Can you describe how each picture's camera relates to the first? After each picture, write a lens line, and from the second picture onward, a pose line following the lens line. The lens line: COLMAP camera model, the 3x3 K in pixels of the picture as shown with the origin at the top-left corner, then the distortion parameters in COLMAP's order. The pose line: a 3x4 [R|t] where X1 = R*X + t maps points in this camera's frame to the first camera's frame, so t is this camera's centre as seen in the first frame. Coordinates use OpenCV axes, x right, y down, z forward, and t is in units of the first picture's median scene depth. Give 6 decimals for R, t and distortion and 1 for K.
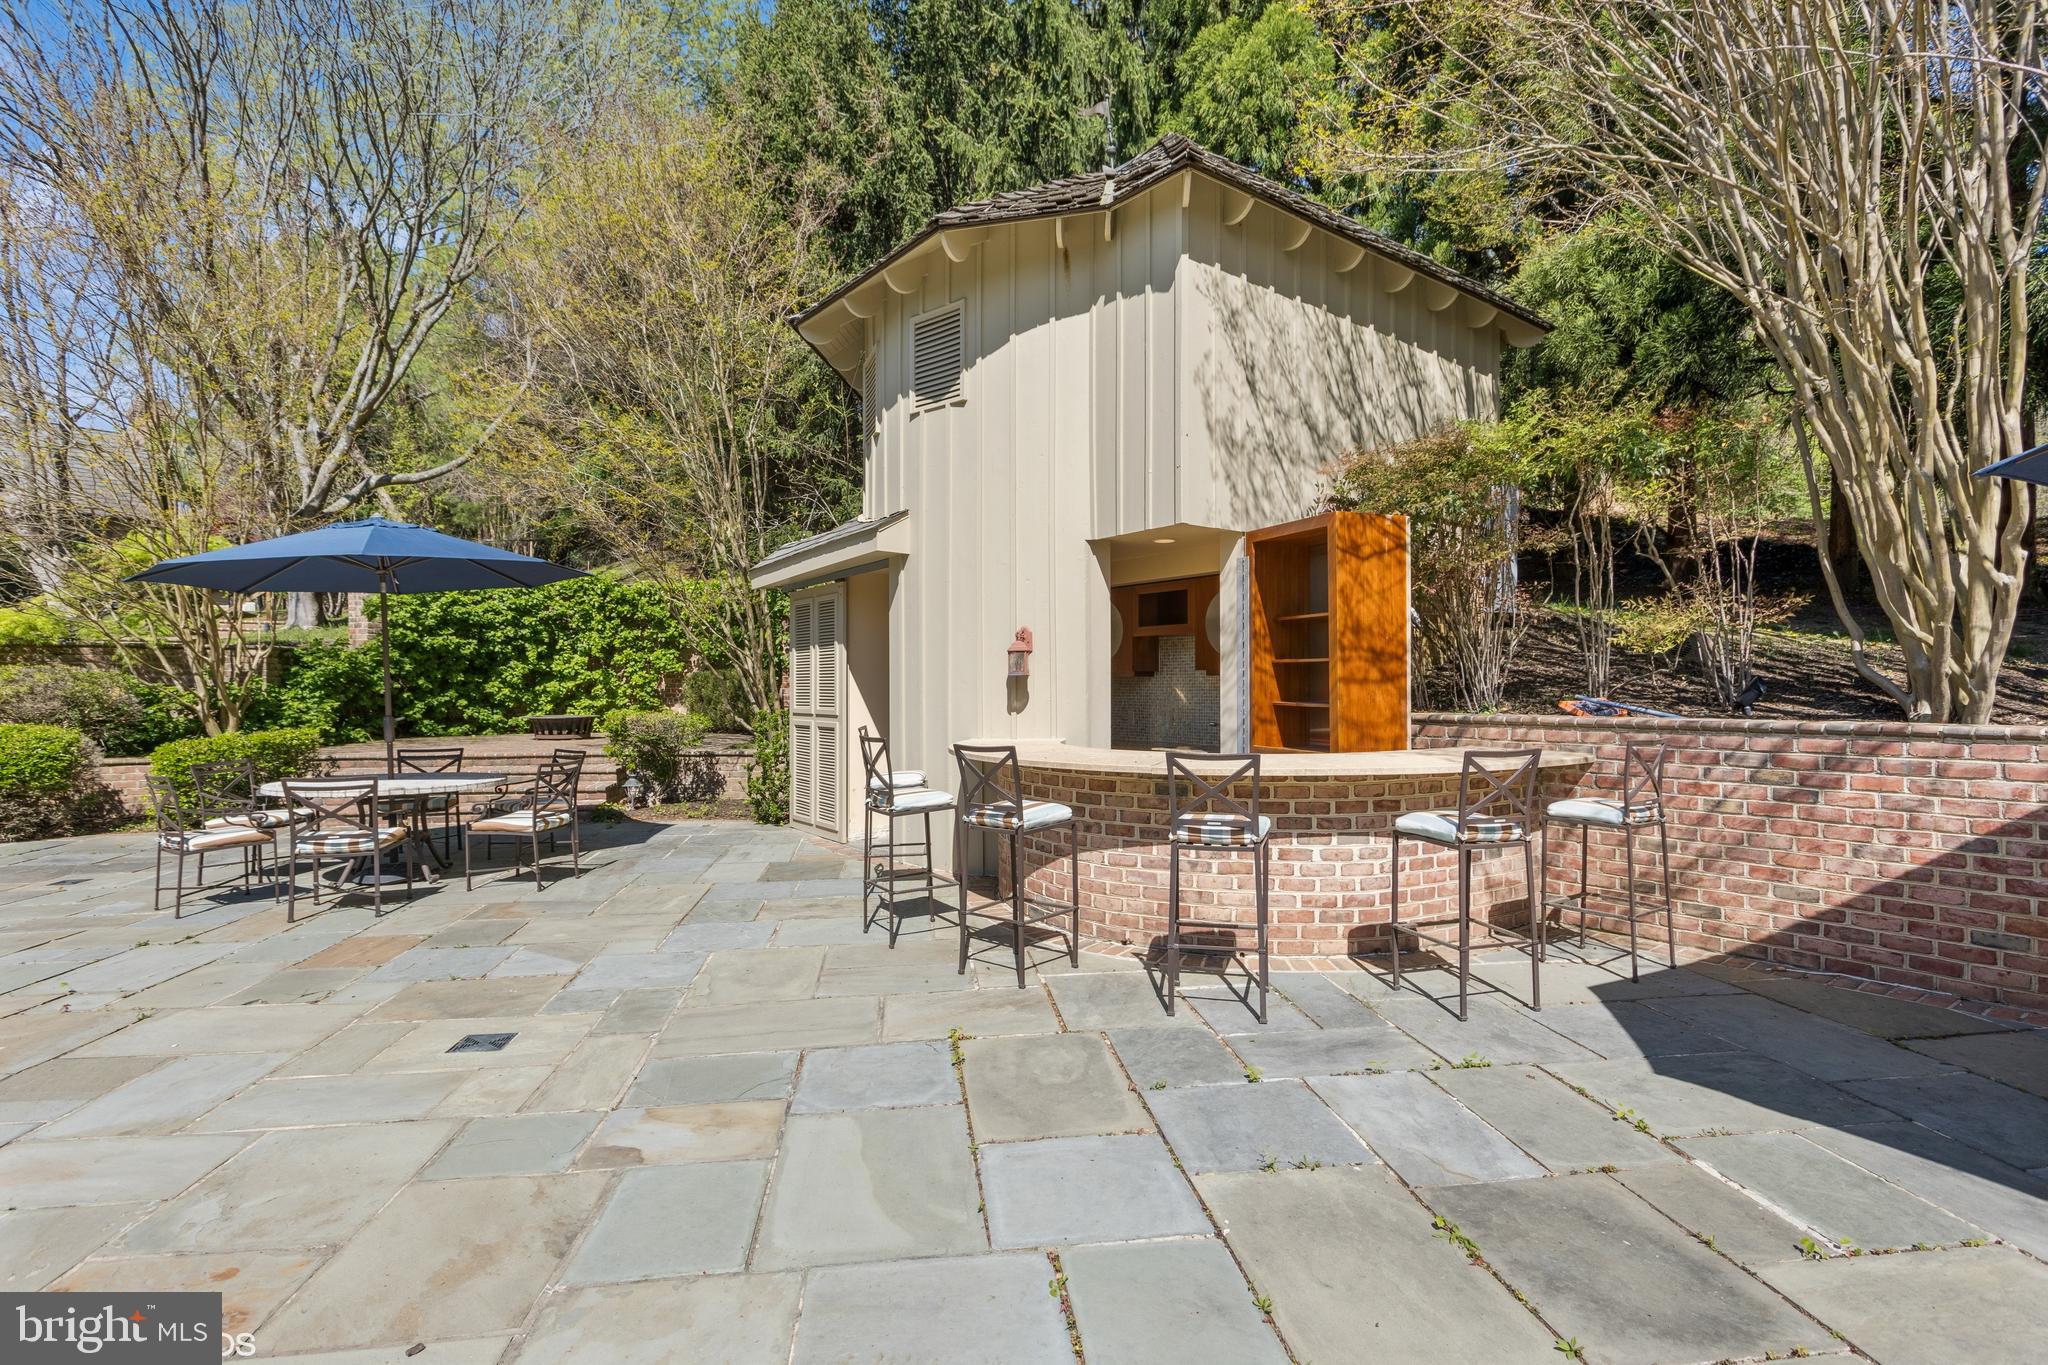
lens RADIAL K [[970.1, 0, 1030.6], [0, 970.1, 687.6], [0, 0, 1]] dist [0.003686, 0.000721]
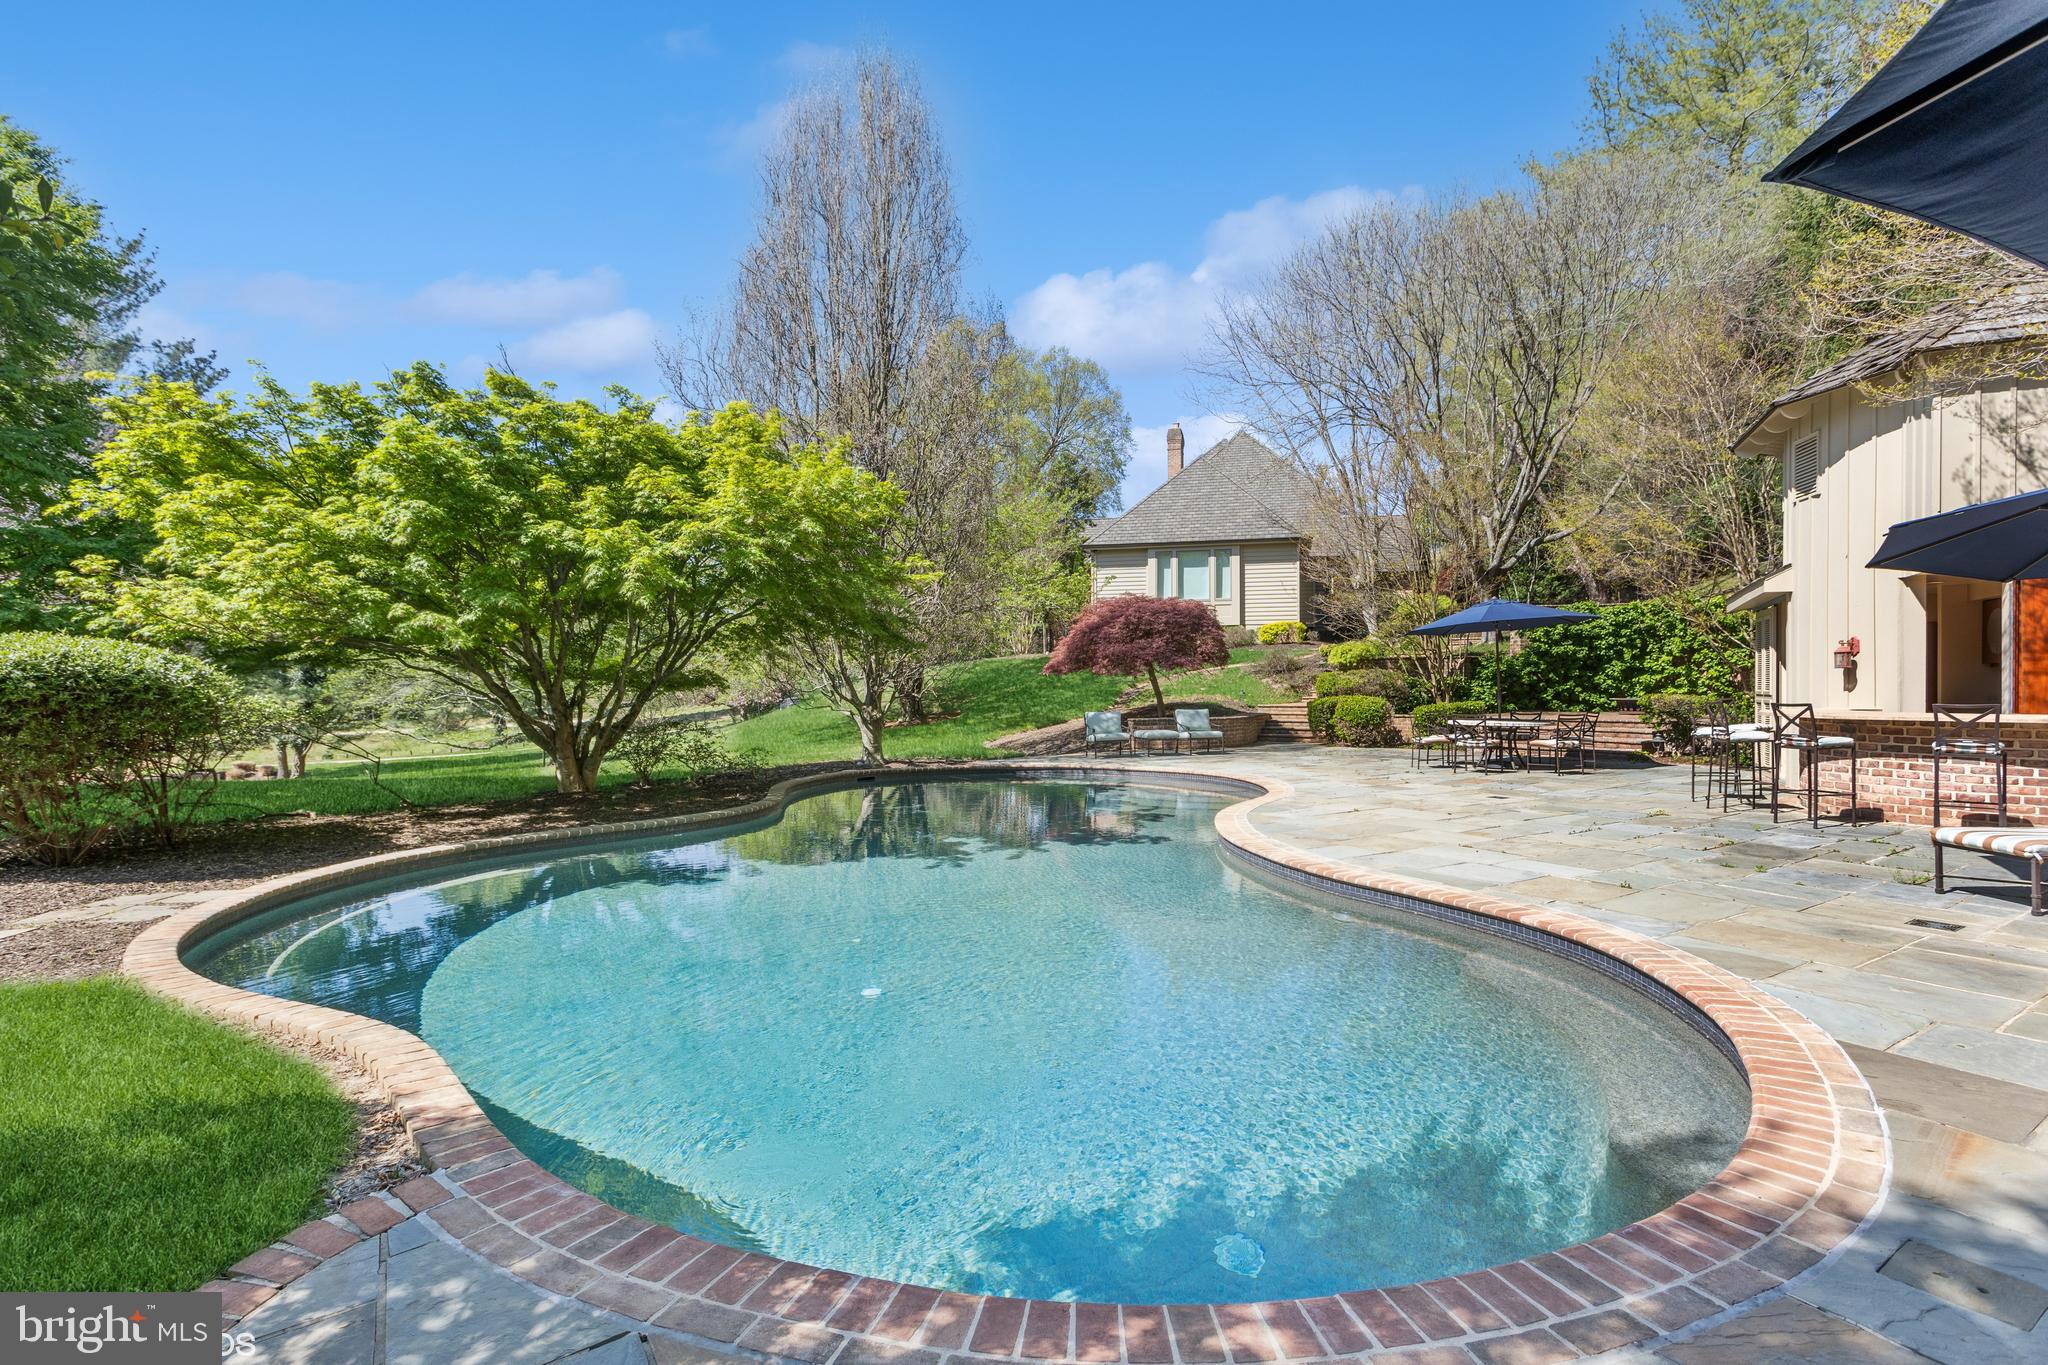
lens RADIAL K [[970.1, 0, 1030.6], [0, 970.1, 687.6], [0, 0, 1]] dist [0.003686, 0.000721]
pose [[0.439751, 0.003136, -0.898114, 0.439072], [0.000885, 0.999992, 0.003925, 0.006592], [0.898120, -0.002521, 0.439744, -0.471522]]
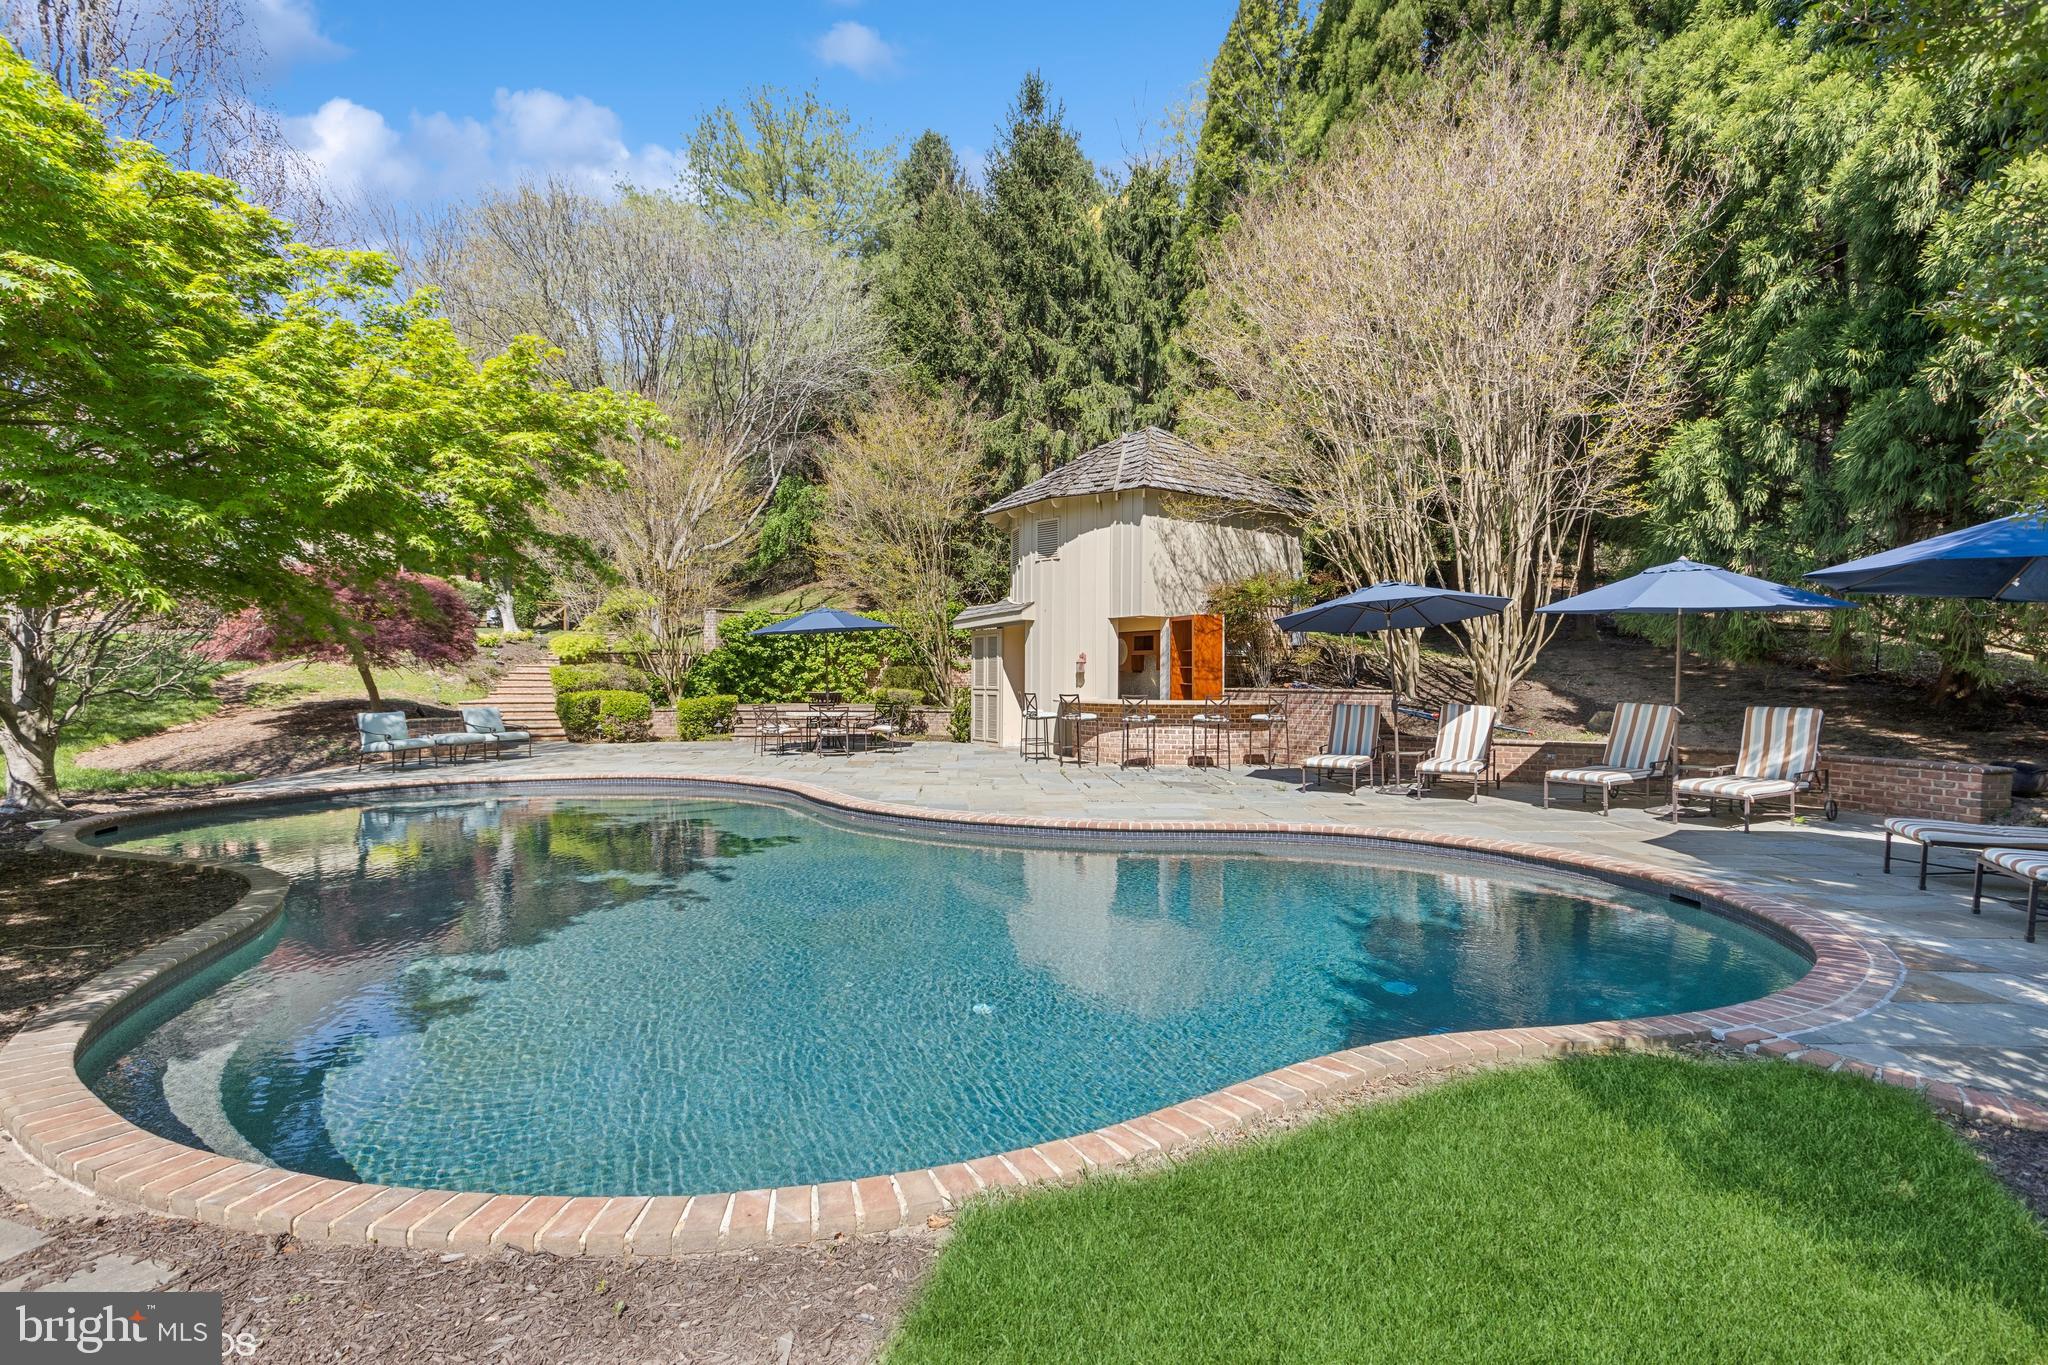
lens RADIAL K [[970.1, 0, 1030.6], [0, 970.1, 687.6], [0, 0, 1]] dist [0.003686, 0.000721]
pose [[0.997718, 0.007952, -0.067042, 0.014400], [-0.007467, 0.999944, 0.007480, 0.005142], [0.067098, -0.006963, 0.997722, -0.795971]]
